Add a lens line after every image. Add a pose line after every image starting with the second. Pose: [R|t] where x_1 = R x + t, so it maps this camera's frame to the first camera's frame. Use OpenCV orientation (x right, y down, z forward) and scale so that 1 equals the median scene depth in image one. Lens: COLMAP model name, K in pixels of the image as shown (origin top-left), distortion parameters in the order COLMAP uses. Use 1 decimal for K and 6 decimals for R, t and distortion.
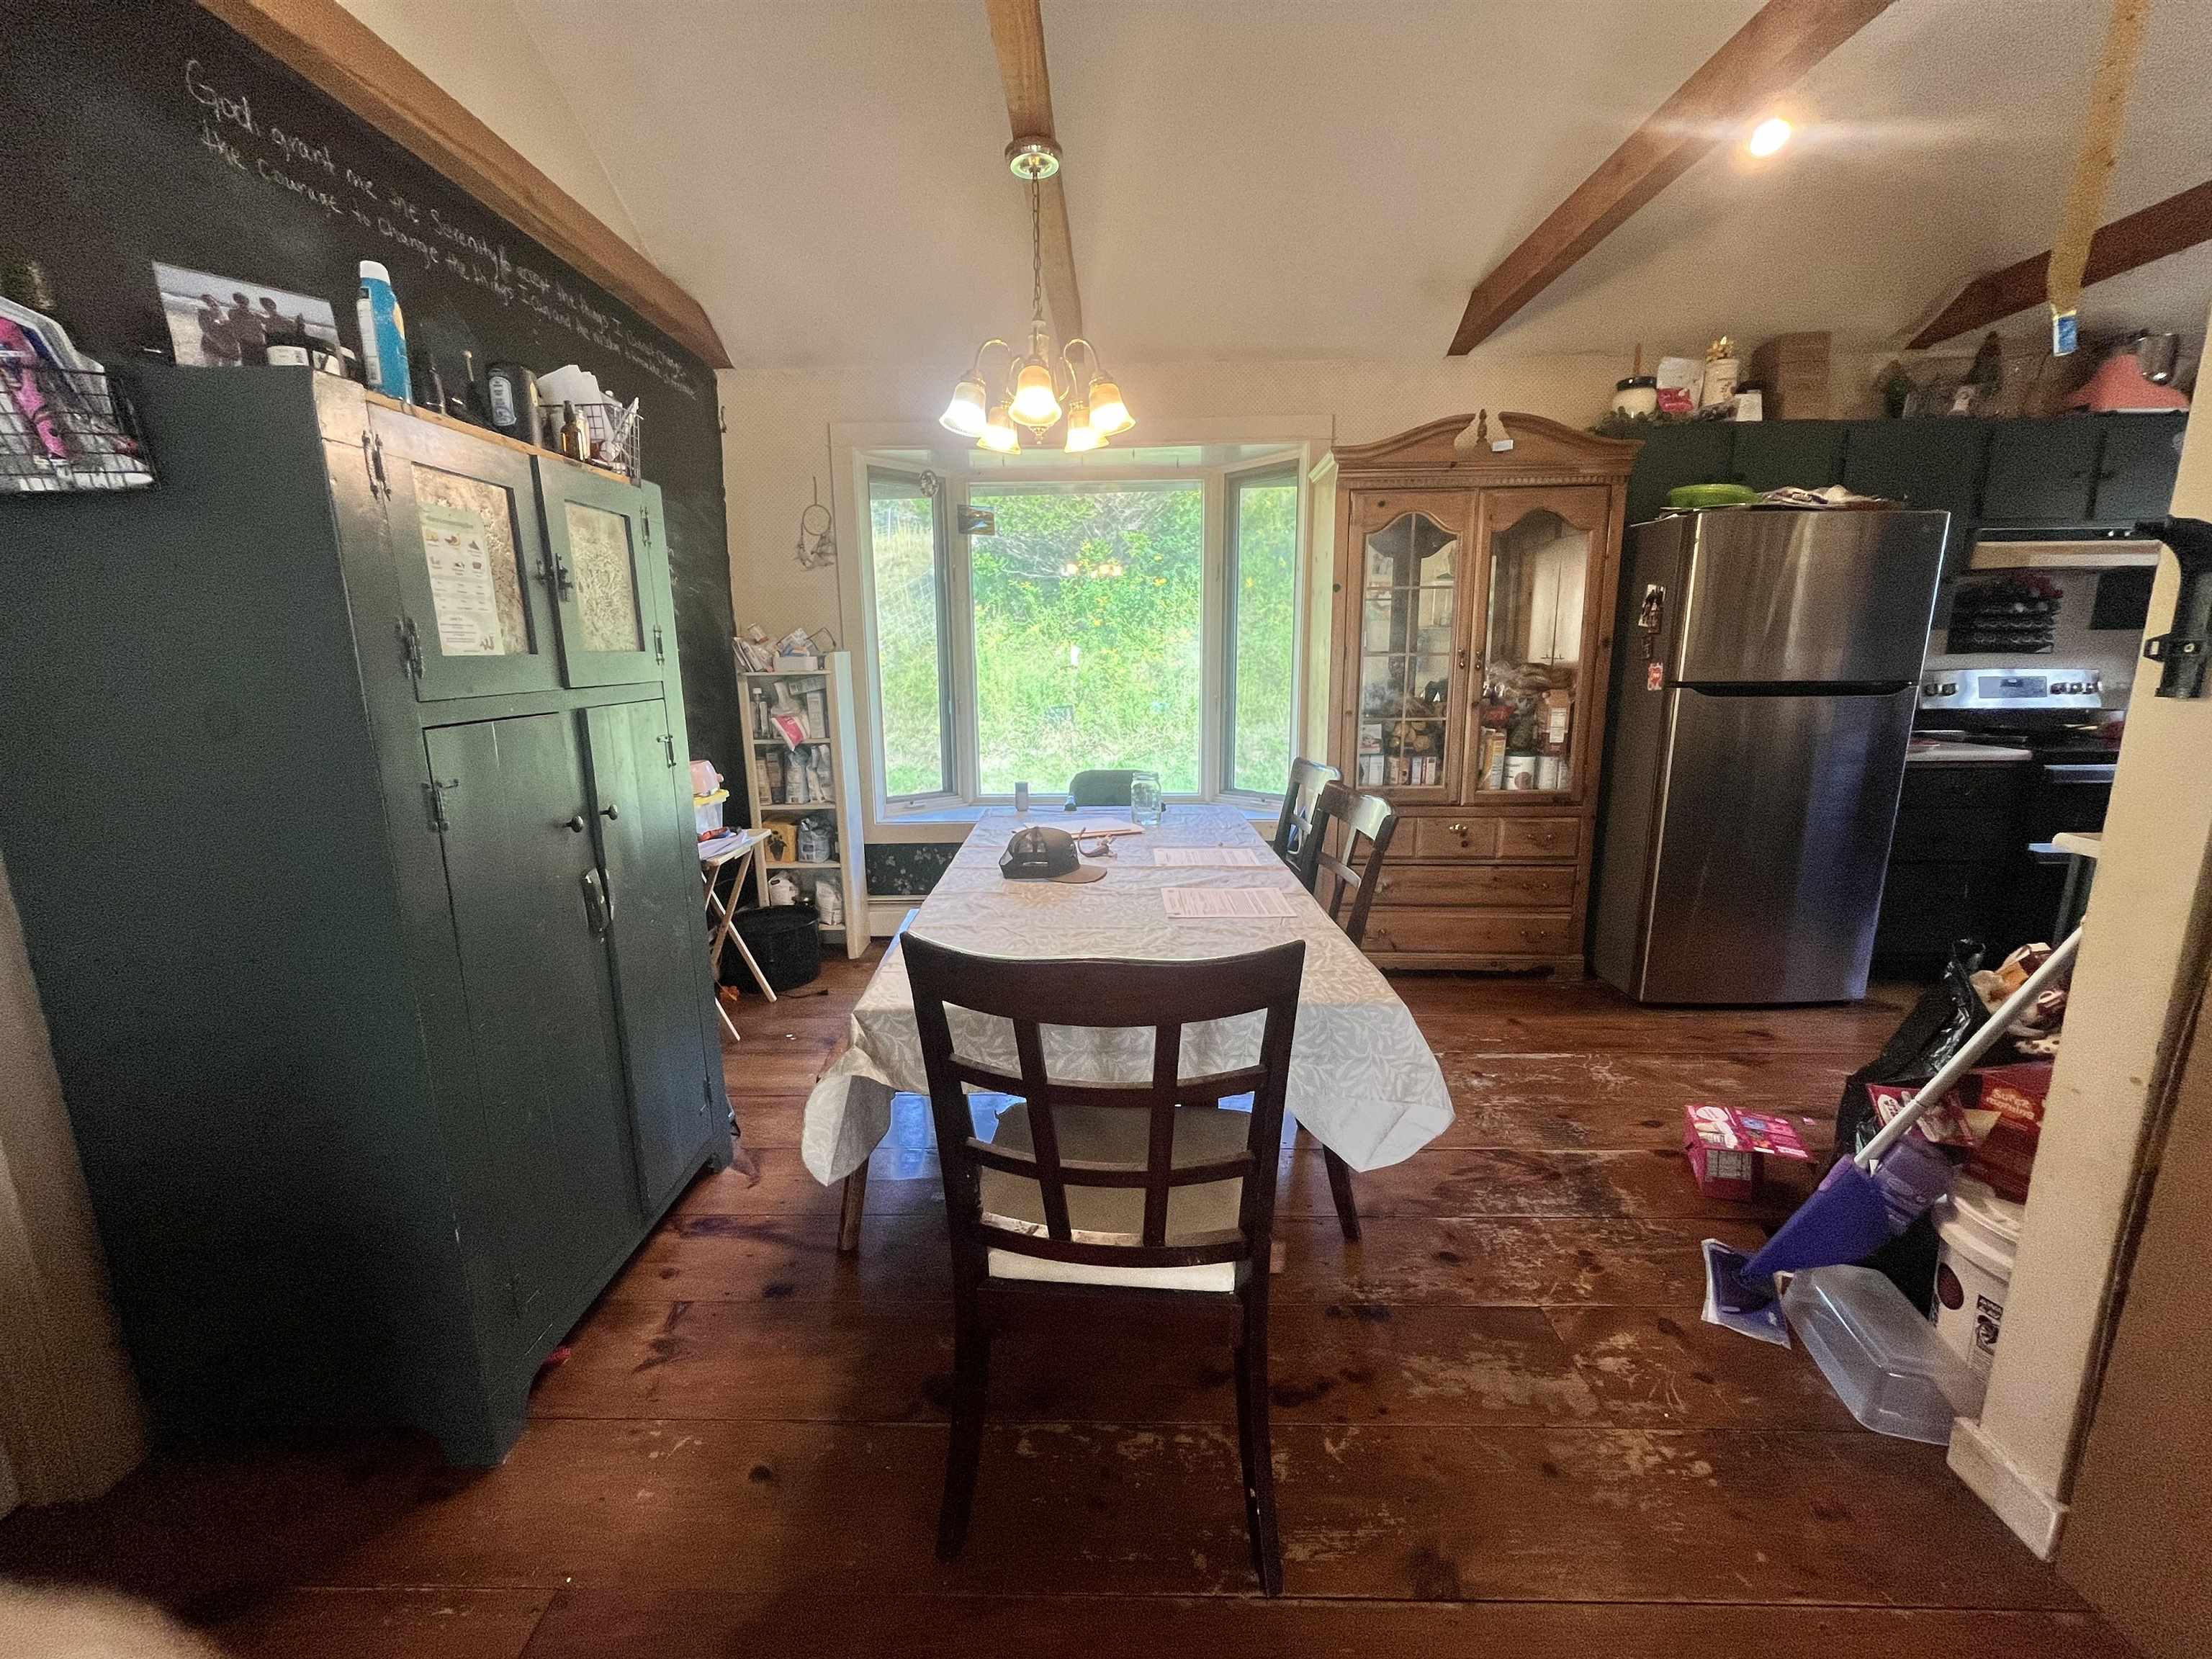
lens RADIAL K [[899.5, 0, 1102.1], [0, 899.5, 827.3], [0, 0, 1]] dist [-0.002696, 0.000029]
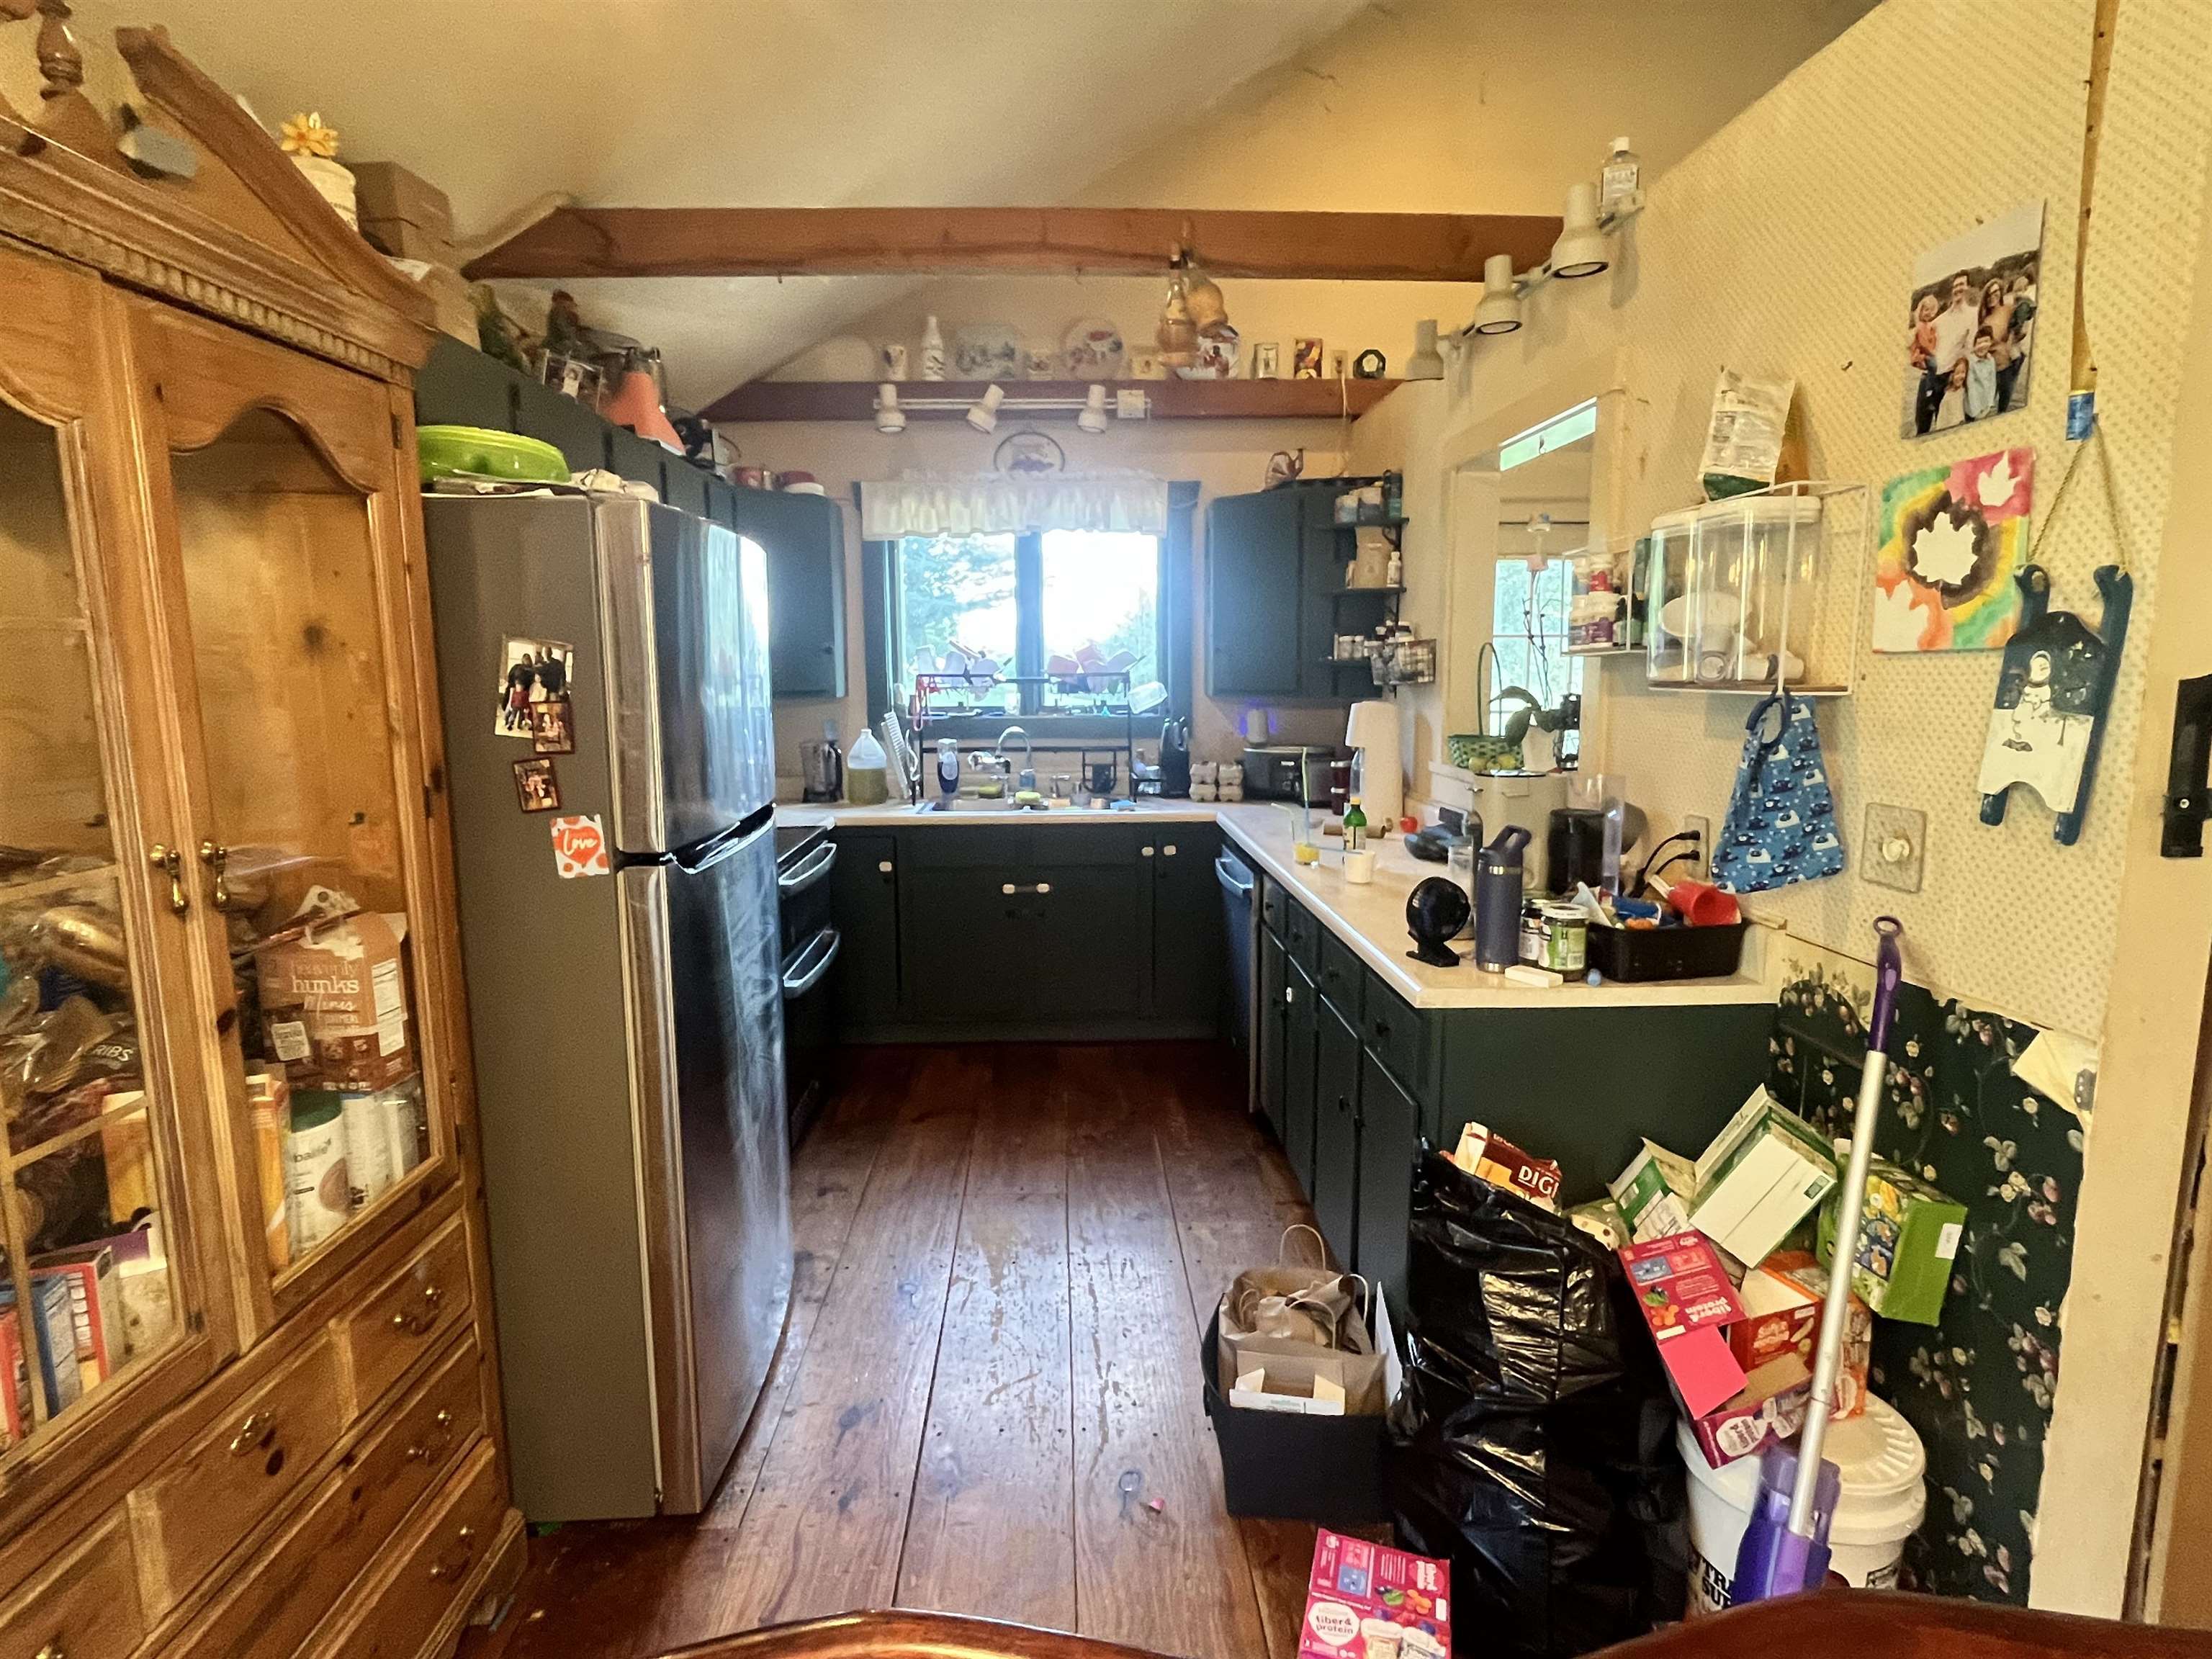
lens RADIAL K [[1145.8, 0, 1106.0], [0, 1145.8, 829.5], [0, 0, 1]] dist [-0.022872, -0.000315]
pose [[-0.049842, -0.134204, 0.989699, 0.040903], [0.204672, 0.968528, 0.141641, -0.185802], [-0.977561, 0.209623, -0.020805, 0.692478]]
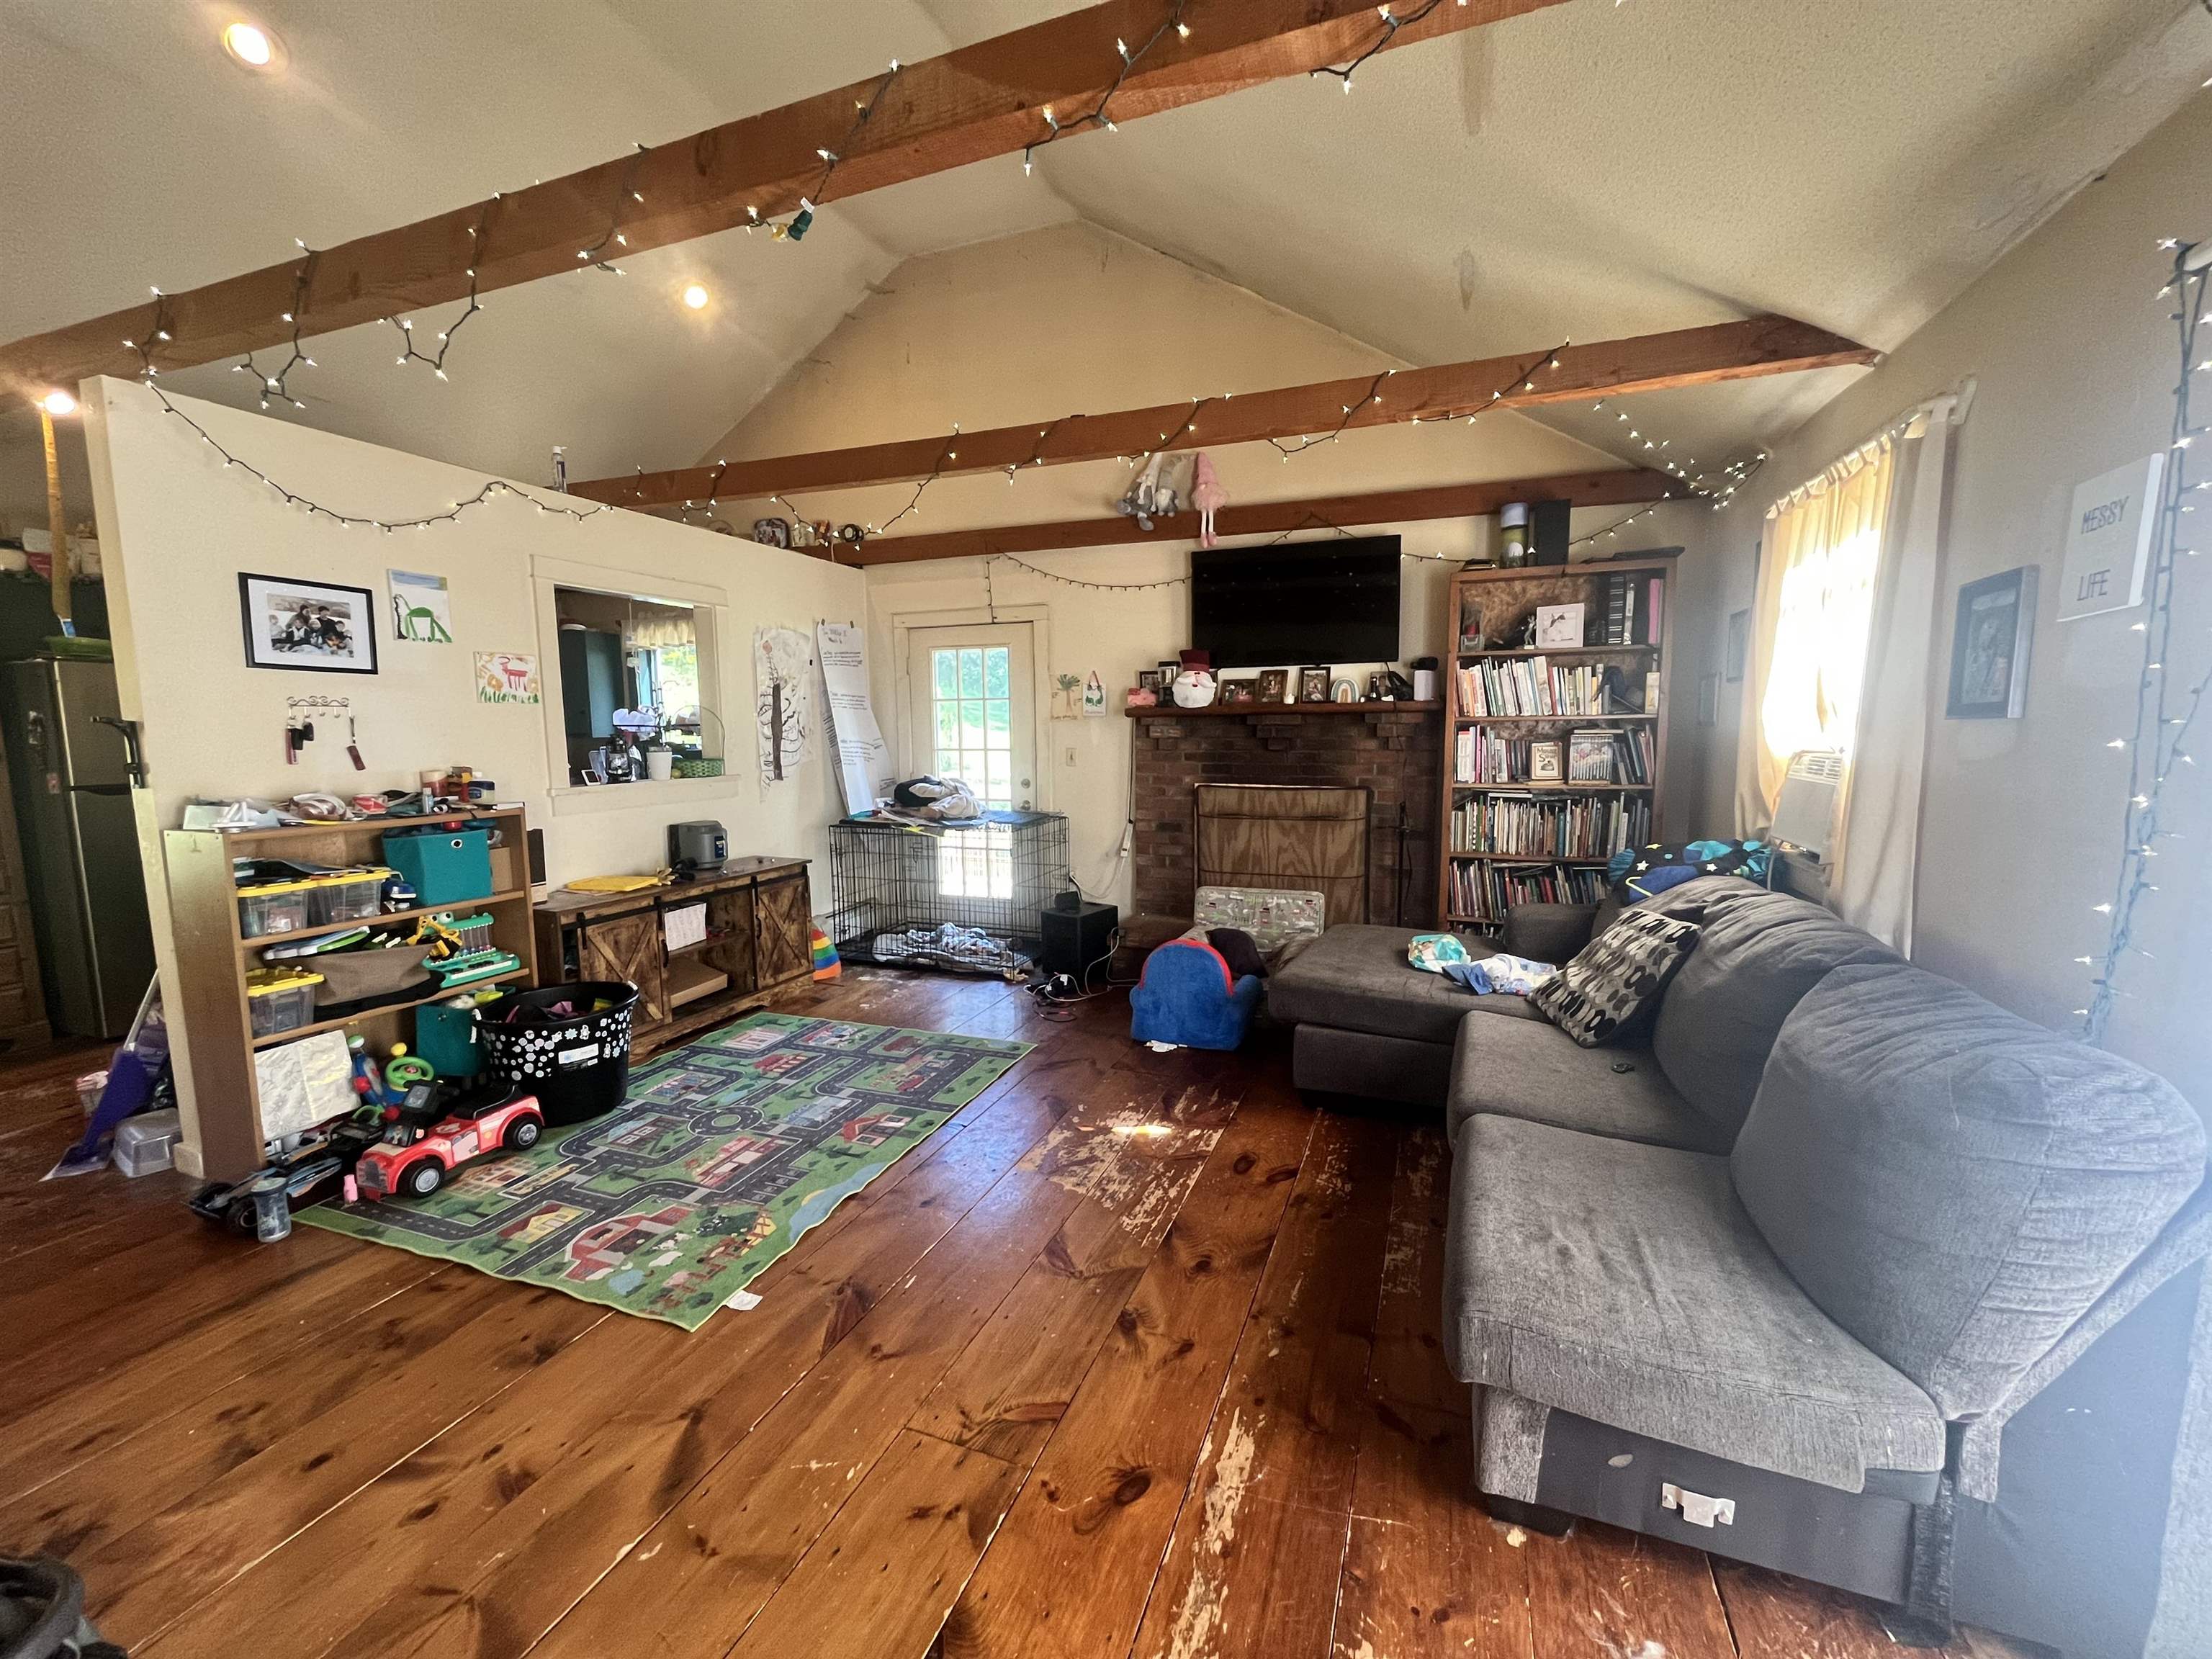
lens RADIAL K [[899.5, 0, 1102.1], [0, 899.5, 827.3], [0, 0, 1]] dist [-0.002696, 0.000029]
pose [[0.344324, -0.101497, 0.933349, -0.055329], [0.192176, 0.980709, 0.035751, 0.121118], [-0.918972, 0.167058, 0.357187, -0.731947]]
